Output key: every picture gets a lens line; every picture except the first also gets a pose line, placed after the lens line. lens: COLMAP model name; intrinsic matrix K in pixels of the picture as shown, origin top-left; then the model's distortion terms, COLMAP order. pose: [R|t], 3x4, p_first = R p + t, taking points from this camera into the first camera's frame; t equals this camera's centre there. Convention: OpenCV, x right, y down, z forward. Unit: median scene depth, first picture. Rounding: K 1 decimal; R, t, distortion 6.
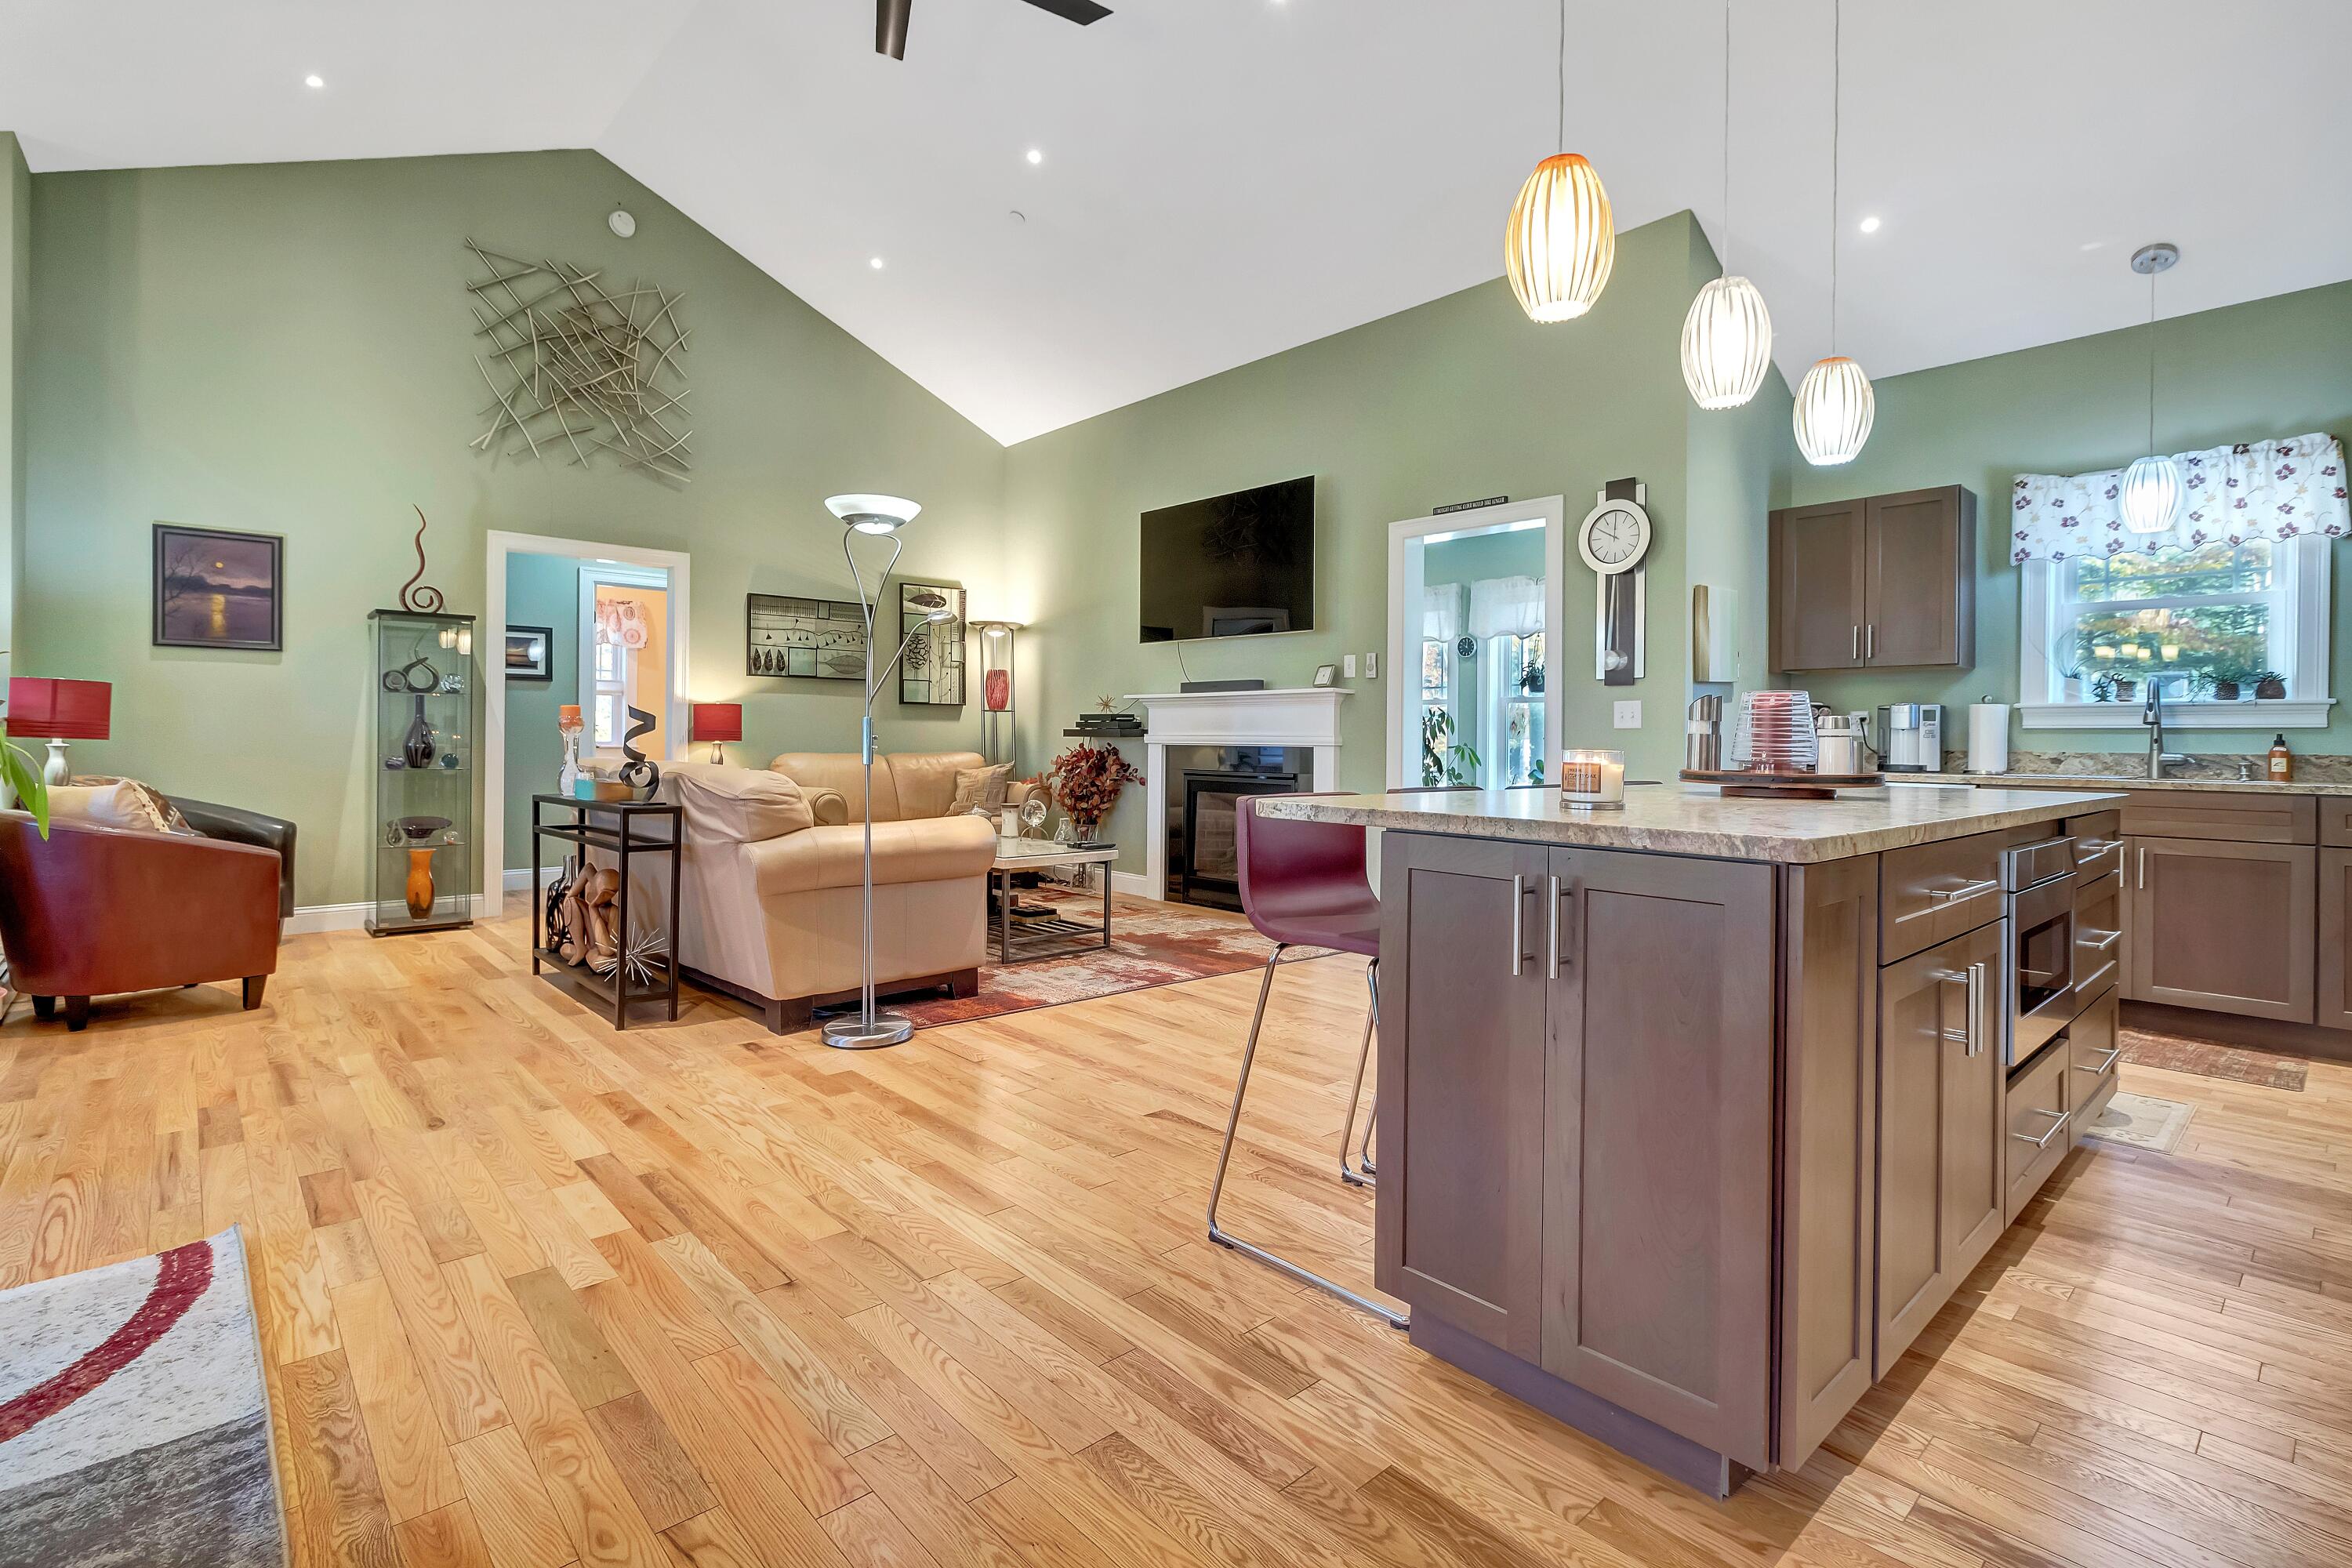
lens RADIAL K [[1094.0, 0, 1166.1], [0, 1094.0, 738.4], [0, 0, 1]] dist [-0.000733, -0.000357]
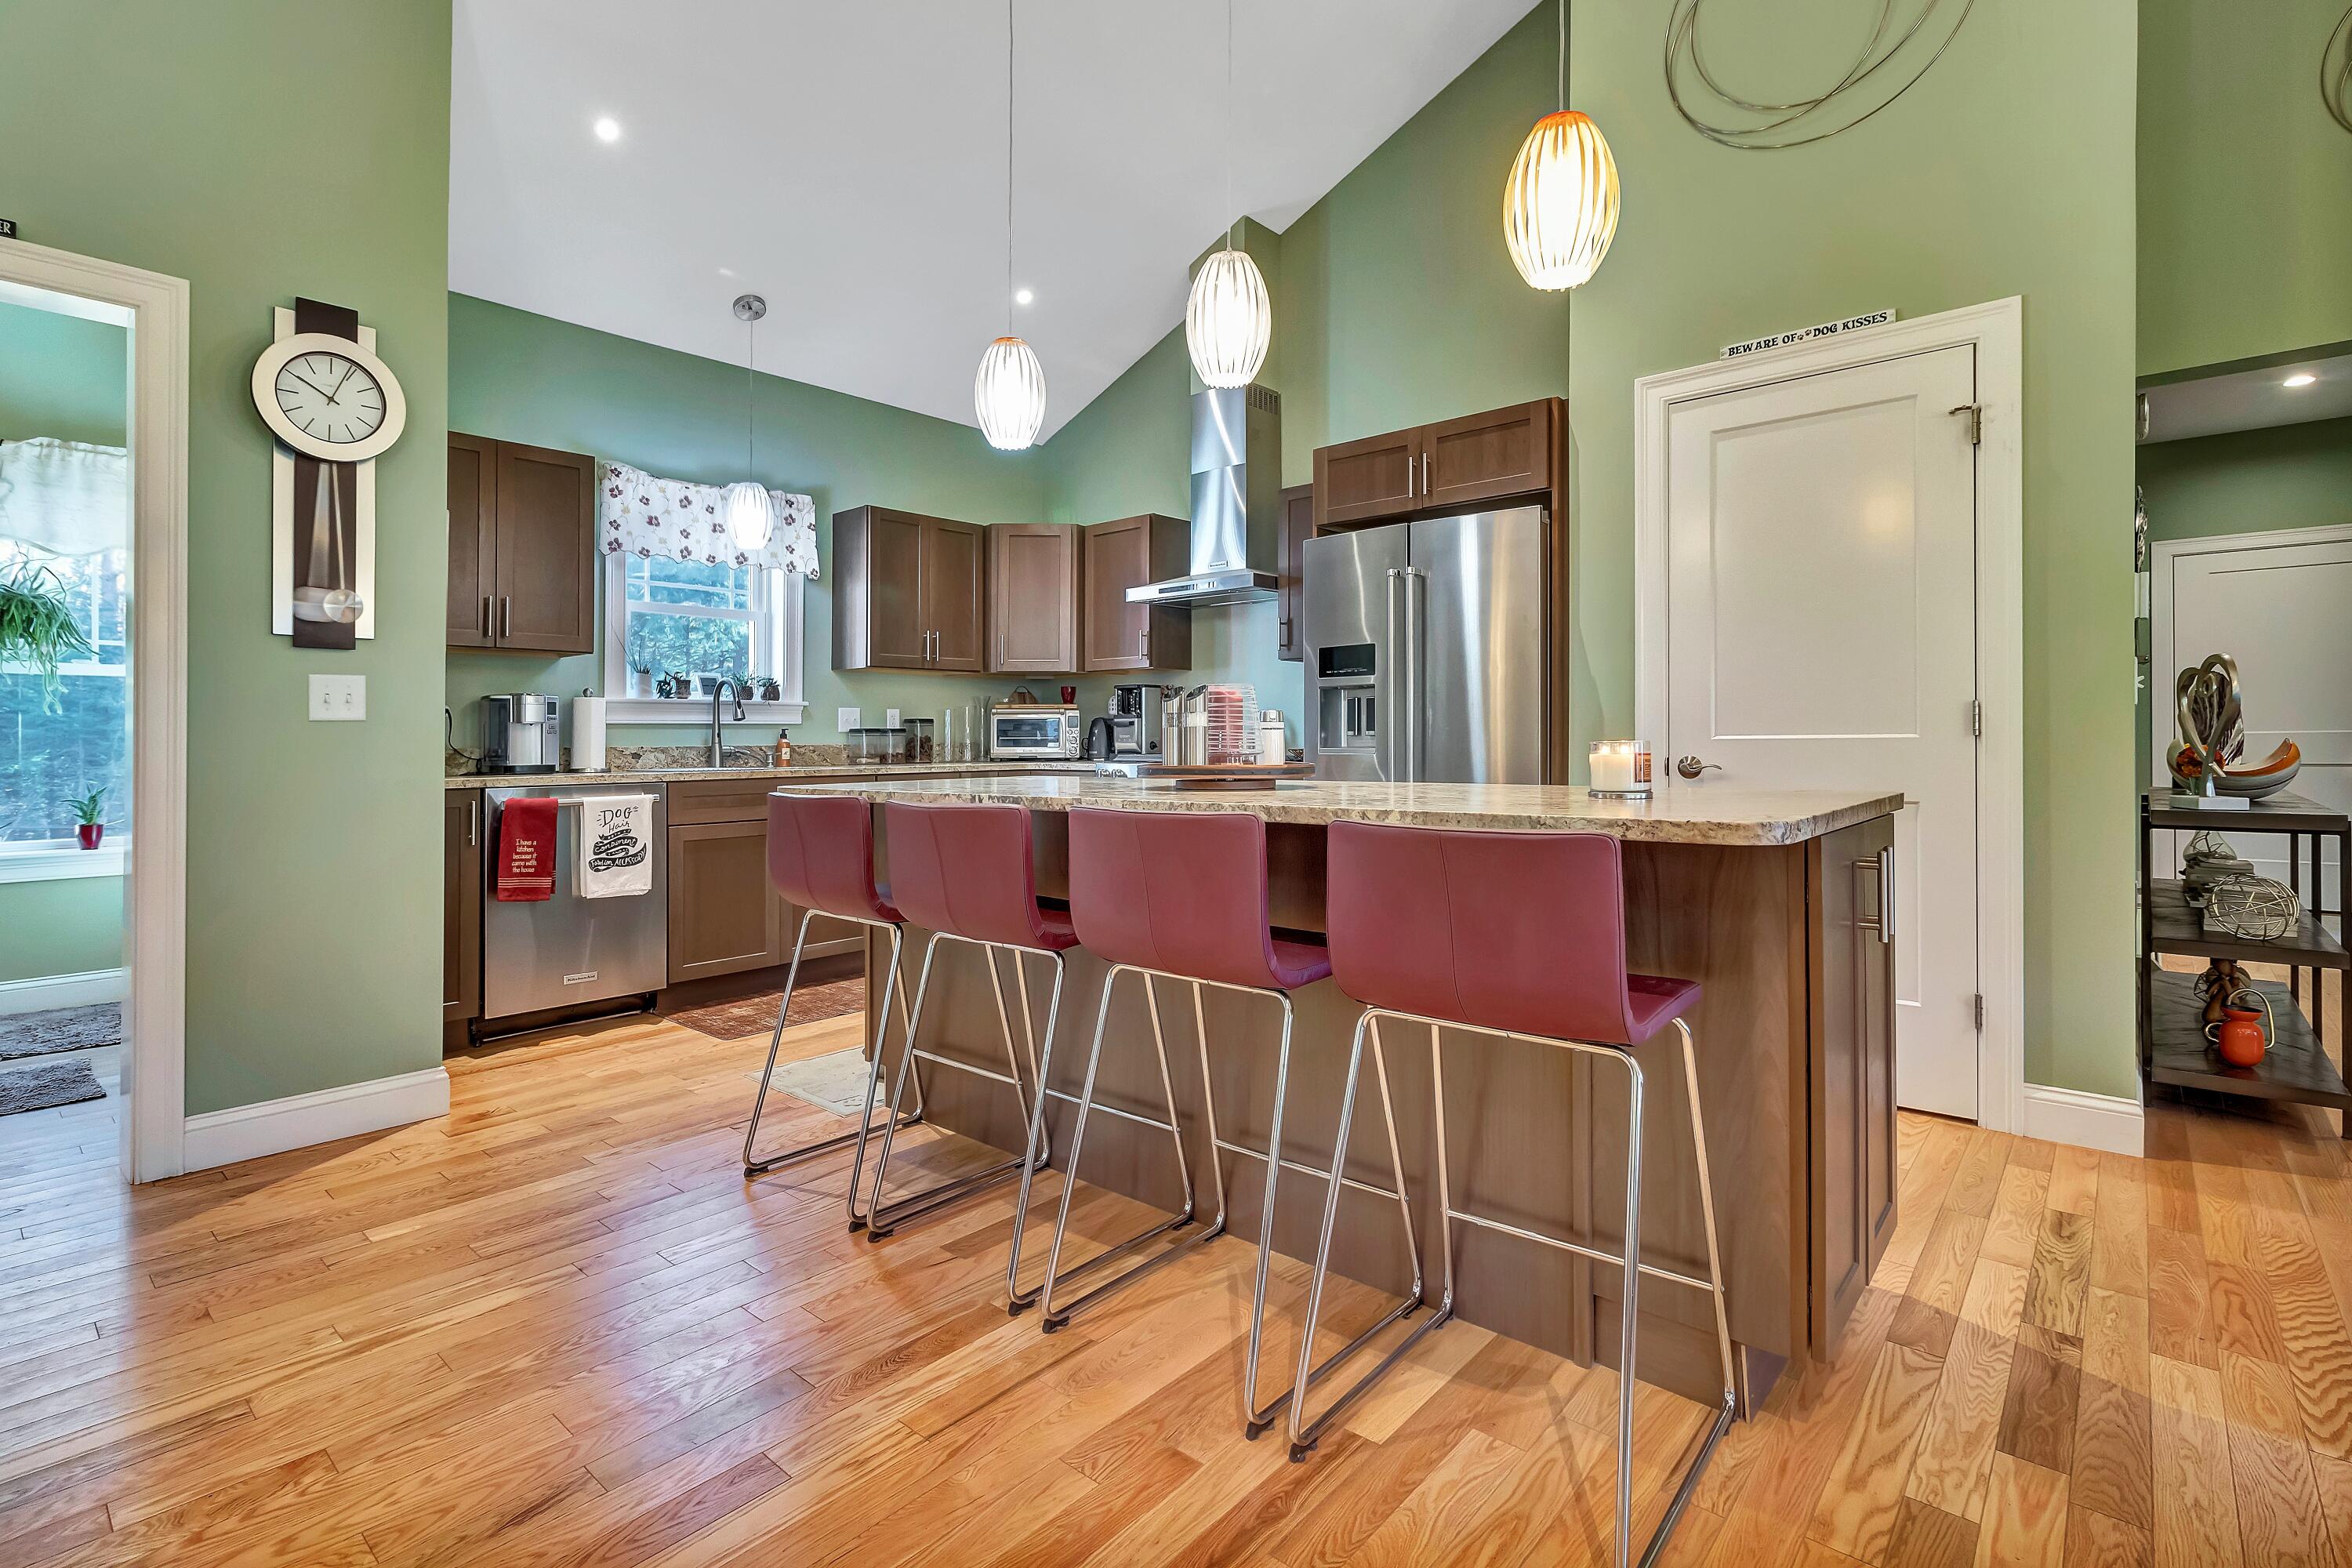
lens RADIAL K [[1094.0, 0, 1166.1], [0, 1094.0, 738.4], [0, 0, 1]] dist [-0.000733, -0.000357]
pose [[-0.107754, -0.008625, 0.994140, -0.244298], [0.003600, 0.999952, 0.009065, -0.002878], [-0.994171, 0.004556, -0.107718, 0.641177]]
